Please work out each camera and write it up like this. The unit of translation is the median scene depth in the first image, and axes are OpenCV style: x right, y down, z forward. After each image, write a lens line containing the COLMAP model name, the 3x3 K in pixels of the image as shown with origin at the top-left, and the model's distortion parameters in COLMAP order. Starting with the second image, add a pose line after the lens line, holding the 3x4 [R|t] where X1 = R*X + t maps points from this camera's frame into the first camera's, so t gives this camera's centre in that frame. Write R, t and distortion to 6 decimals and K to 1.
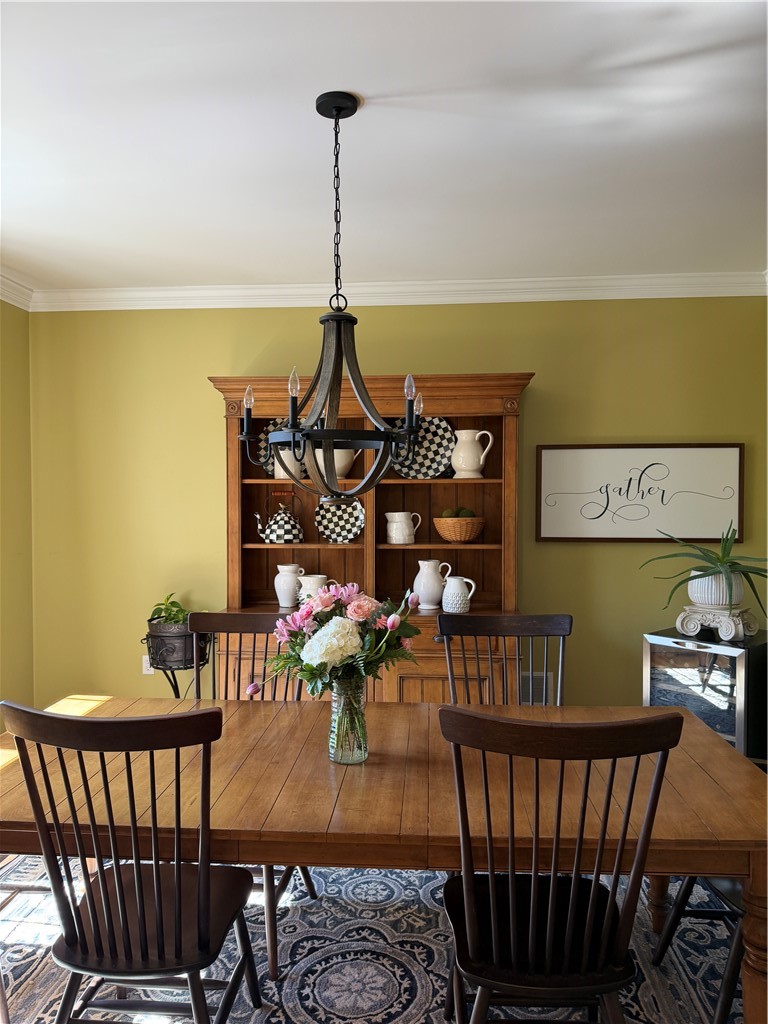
lens RADIAL K [[726.6, 0, 384.0], [0, 726.6, 512.0], [0, 0, 1]] dist [0.025672, -0.023778]
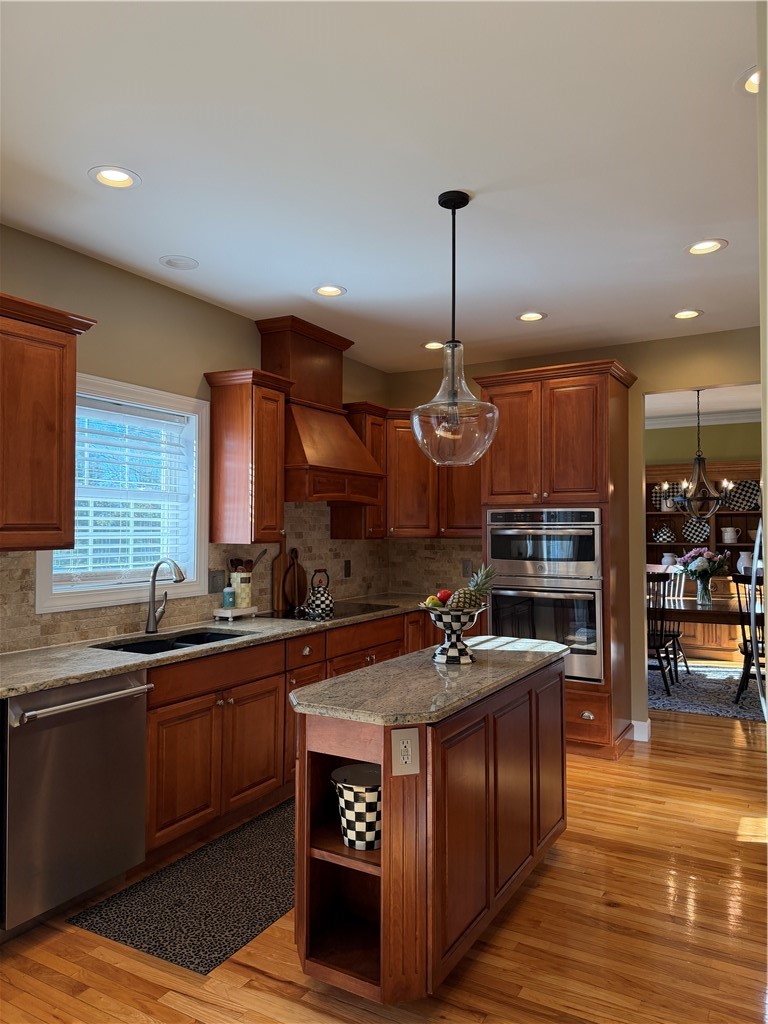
lens RADIAL K [[726.6, 0, 384.0], [0, 726.6, 512.0], [0, 0, 1]] dist [0.025672, -0.023778]
pose [[0.901830, -0.008408, -0.432008, 0.033054], [-0.007573, 0.999350, -0.035259, 0.034698], [0.432024, 0.035069, 0.901180, -1.196542]]
